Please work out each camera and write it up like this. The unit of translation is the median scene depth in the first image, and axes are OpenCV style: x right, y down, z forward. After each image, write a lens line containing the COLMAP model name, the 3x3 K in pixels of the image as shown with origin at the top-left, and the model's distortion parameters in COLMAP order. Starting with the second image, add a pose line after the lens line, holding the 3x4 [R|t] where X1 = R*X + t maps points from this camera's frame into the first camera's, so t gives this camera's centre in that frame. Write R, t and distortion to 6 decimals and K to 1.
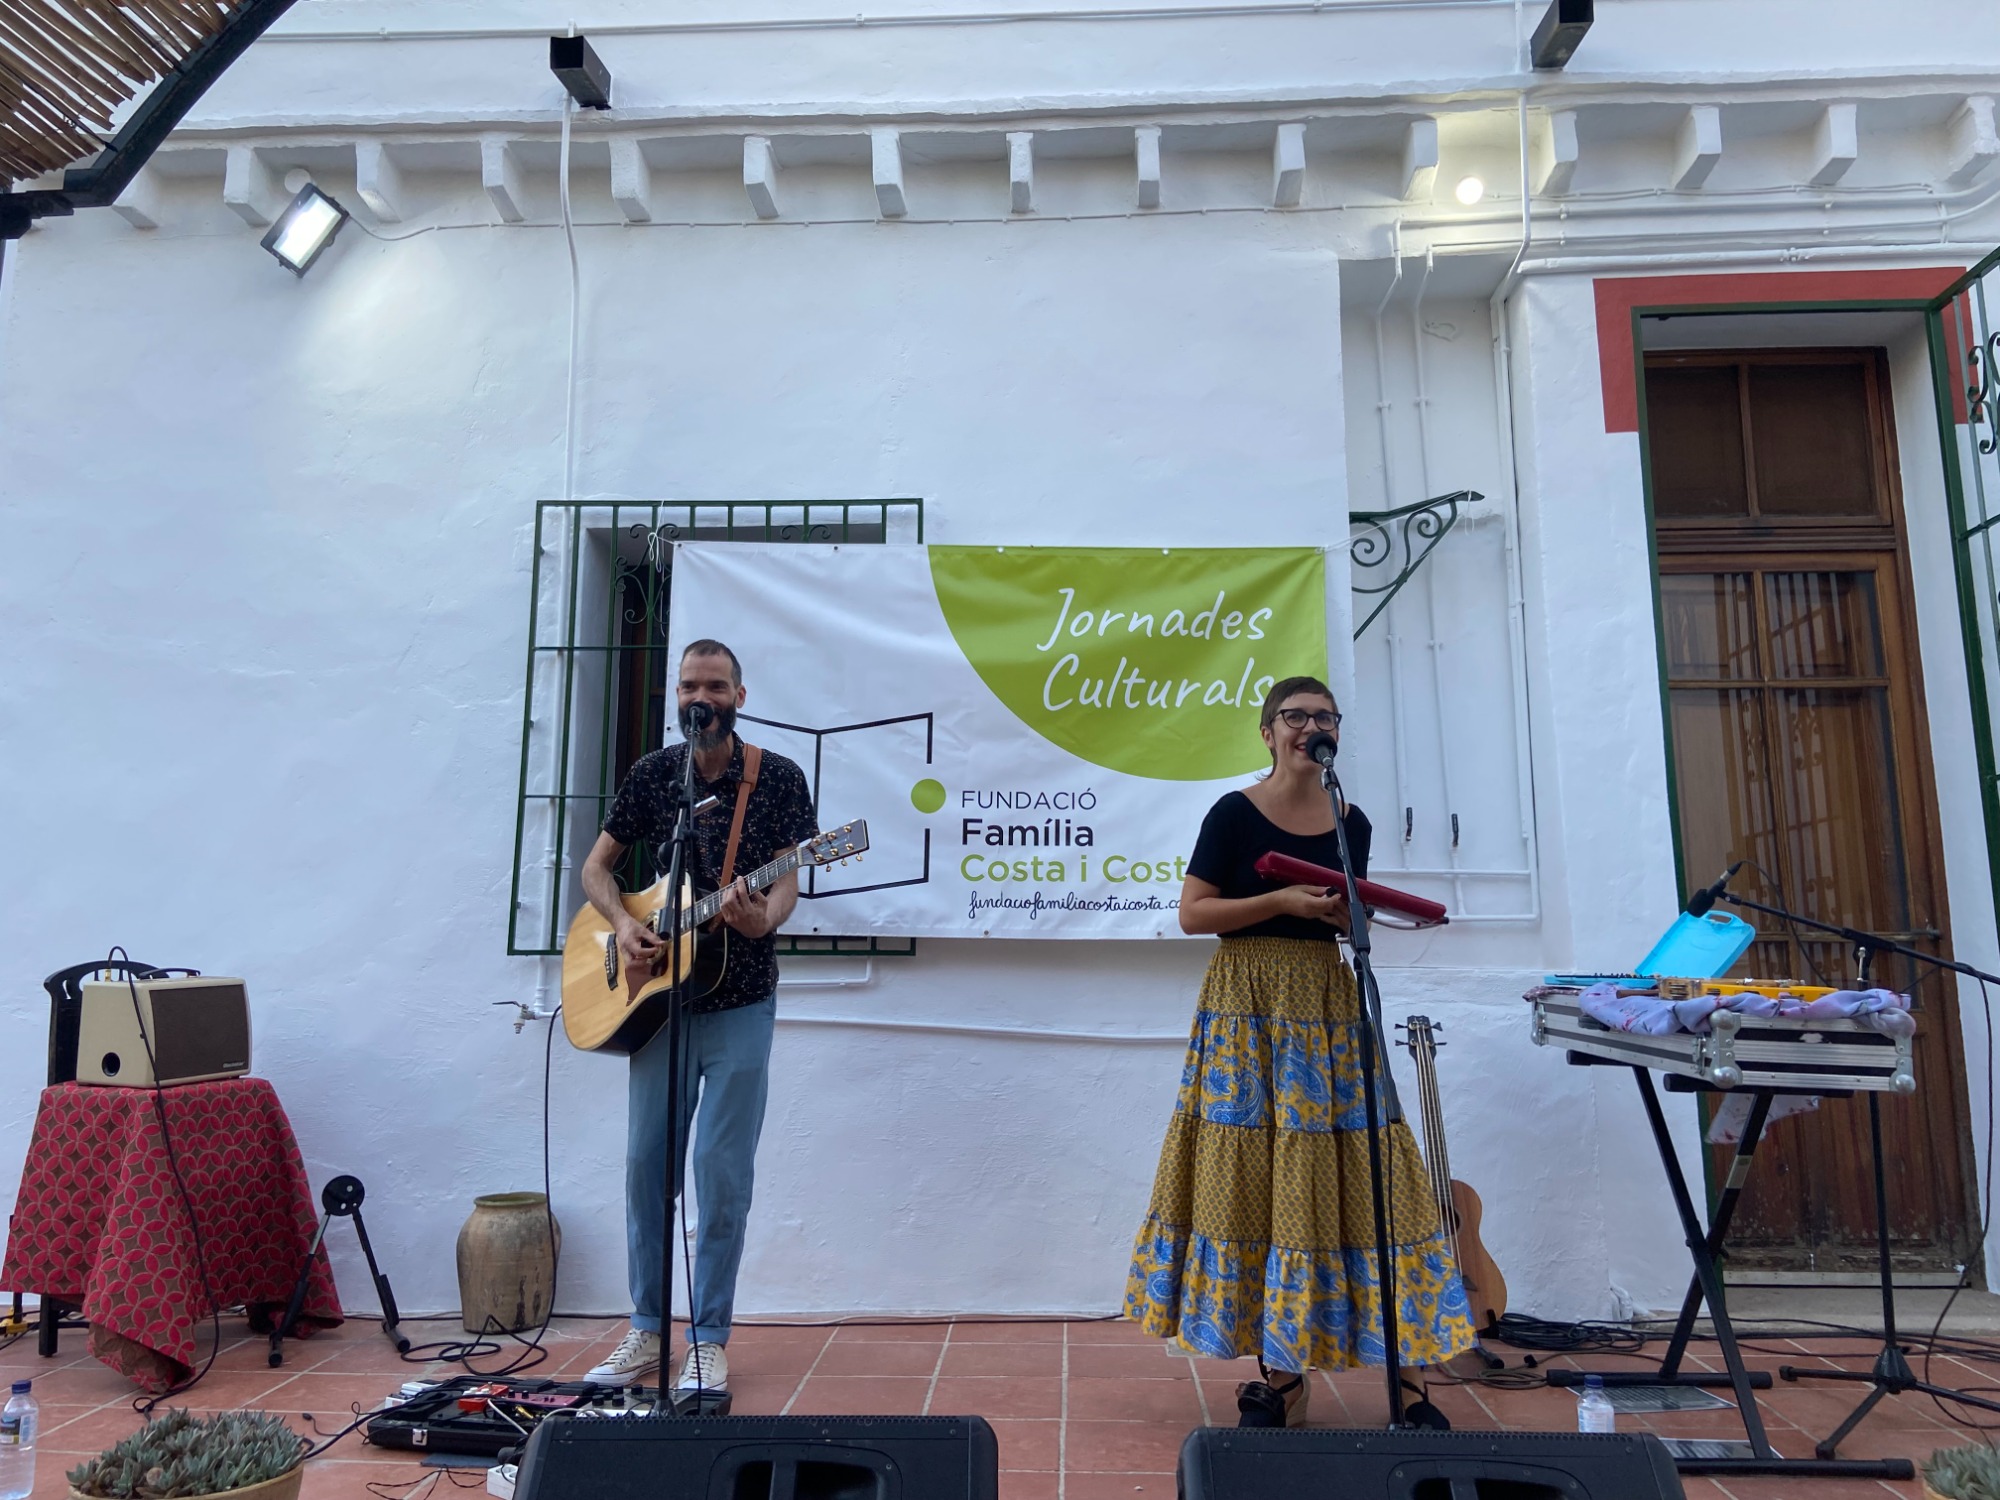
lens RADIAL K [[1502.5, 0, 993.6], [0, 1502.5, 722.8], [0, 0, 1]] dist [0.126991, -0.157956]
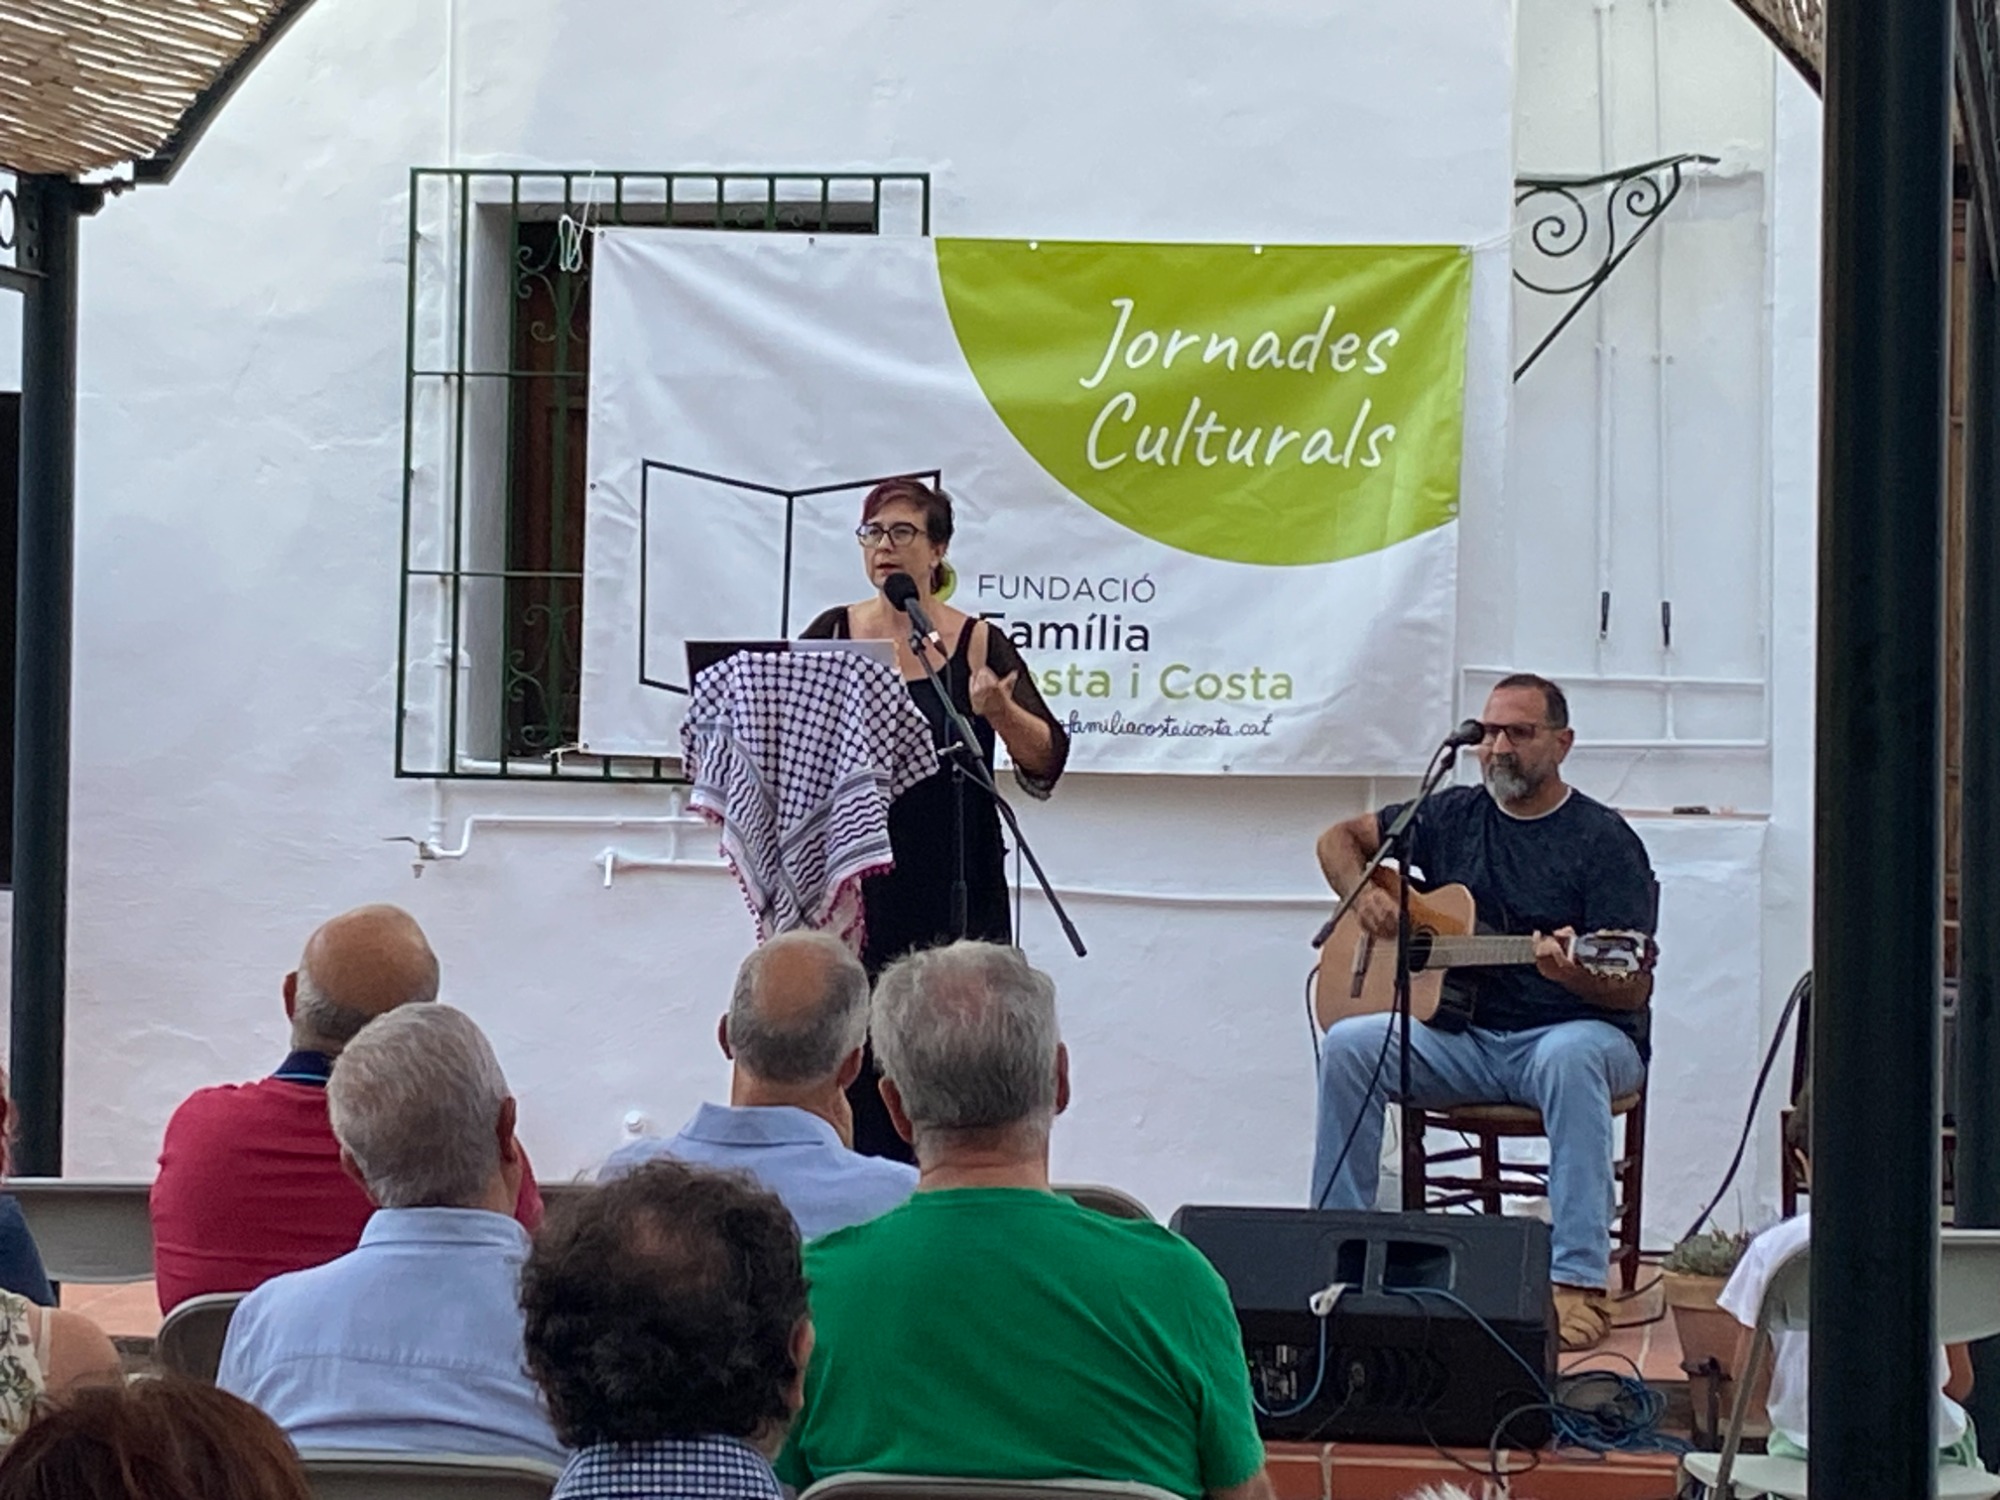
lens RADIAL K [[5216.6, 0, 1008.4], [0, 5216.6, 742.0], [0, 0, 1]] dist [0.089614, -0.123722]
pose [[0.995681, 0.013783, -0.091817, 0.232134], [0.002284, 0.984984, 0.172630, -0.319452], [0.092817, -0.172094, 0.980698, -1.556379]]
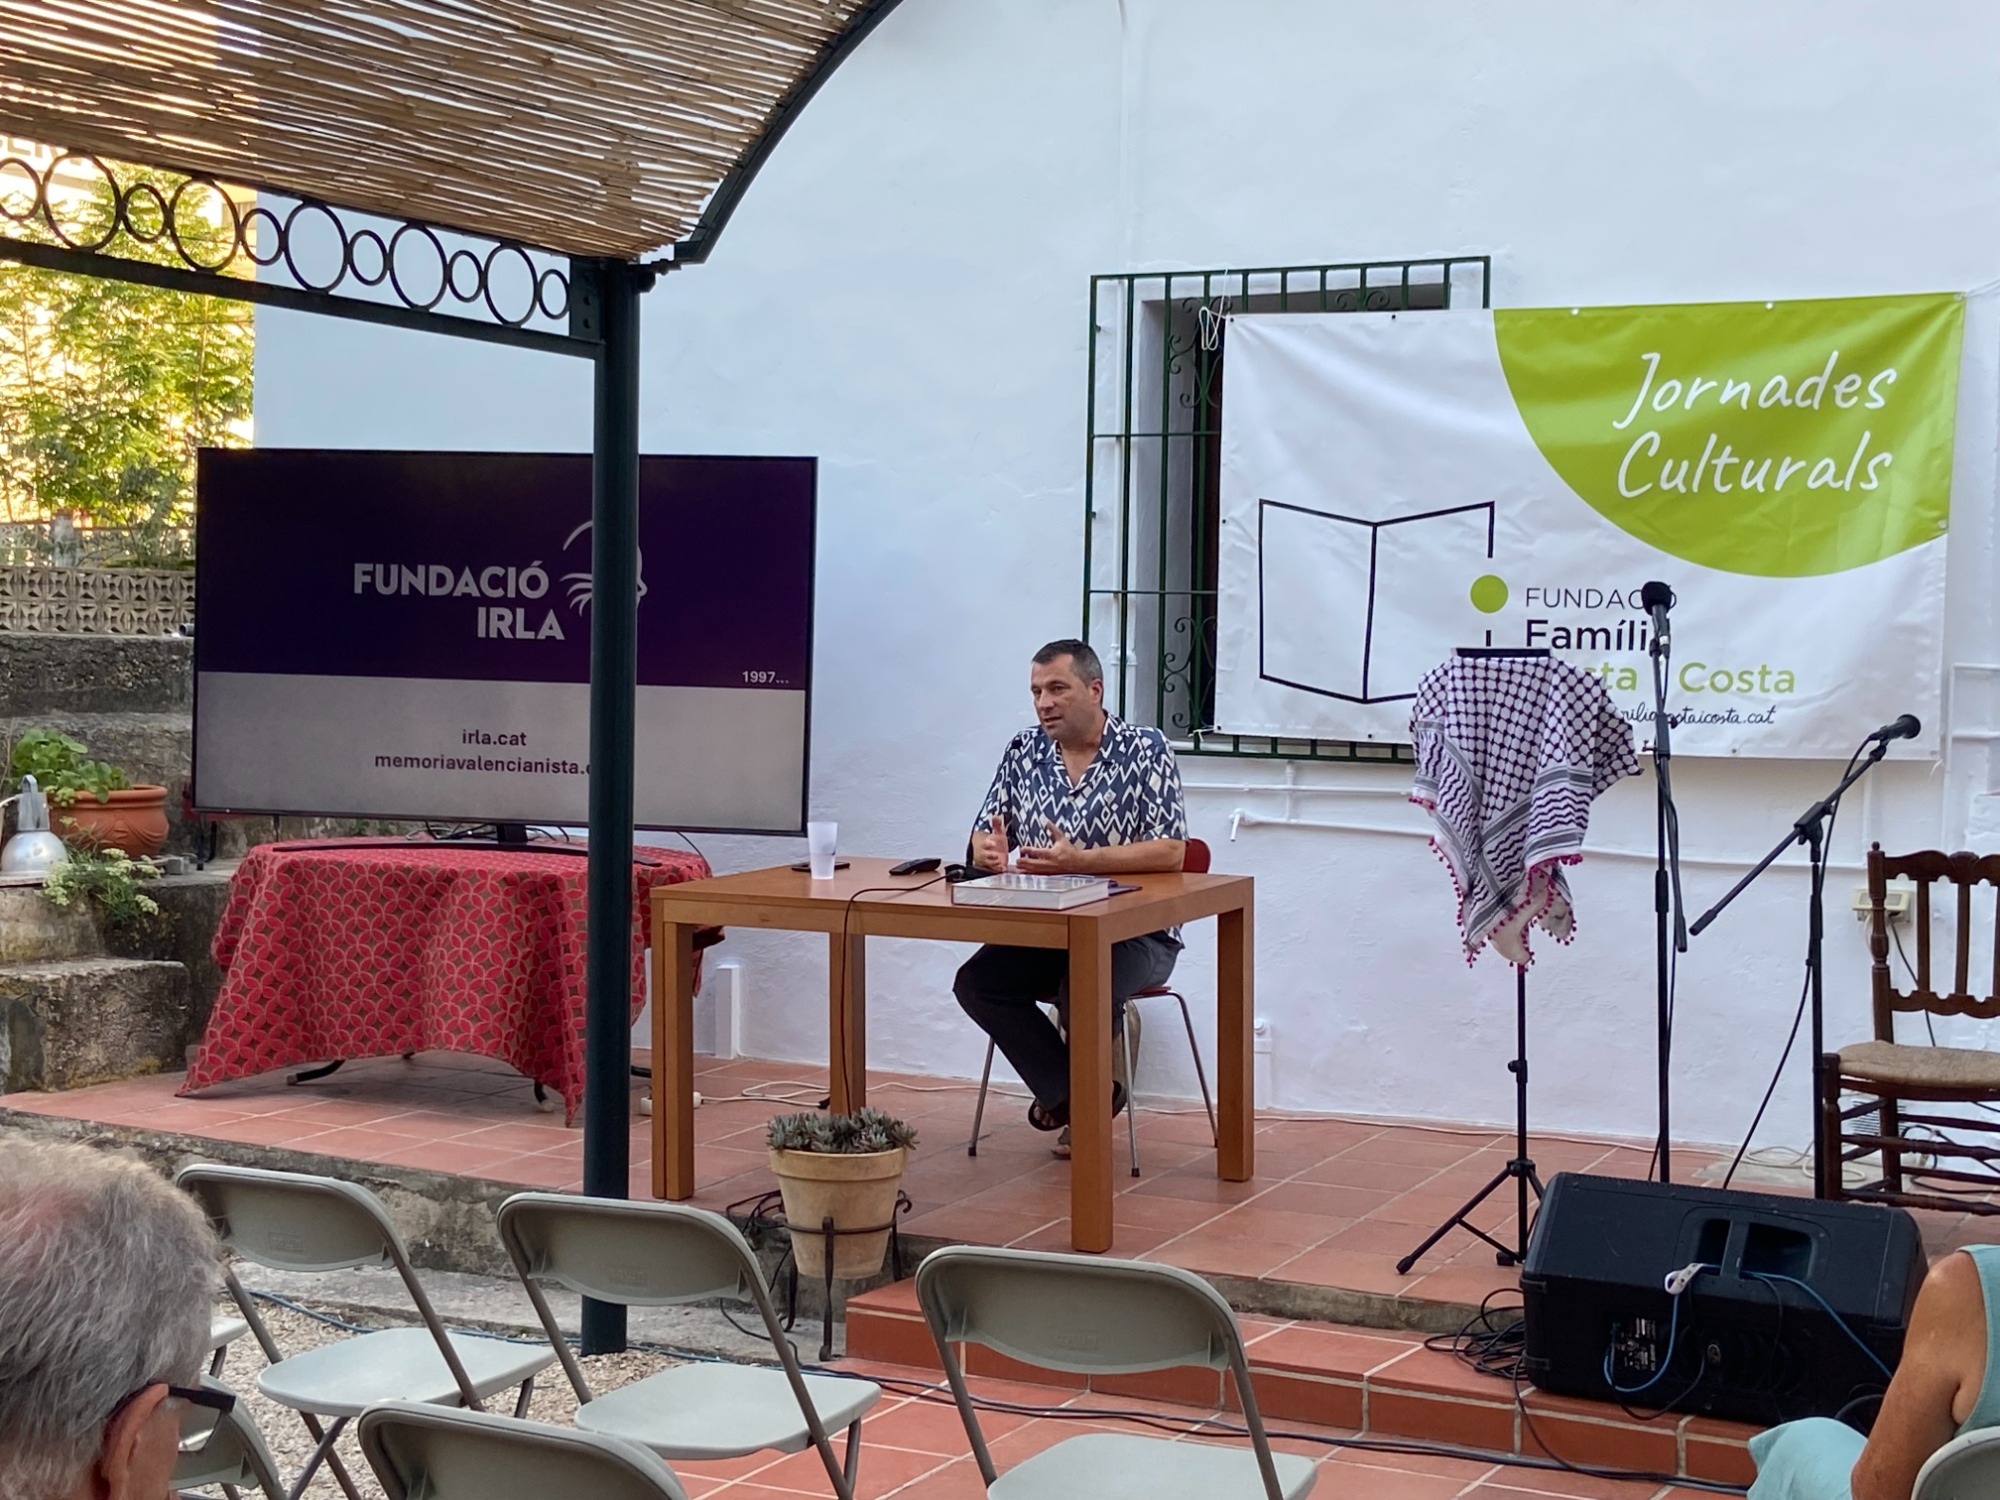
lens RADIAL K [[2889.2, 0, 999.7], [0, 2889.2, 703.5], [0, 0, 1]] dist [0.128146, -0.005947]
pose [[0.911204, 0.016910, -0.411609, 0.405206], [0.056020, 0.984790, 0.164472, -0.189659], [0.408129, -0.172926, 0.896397, -0.702095]]
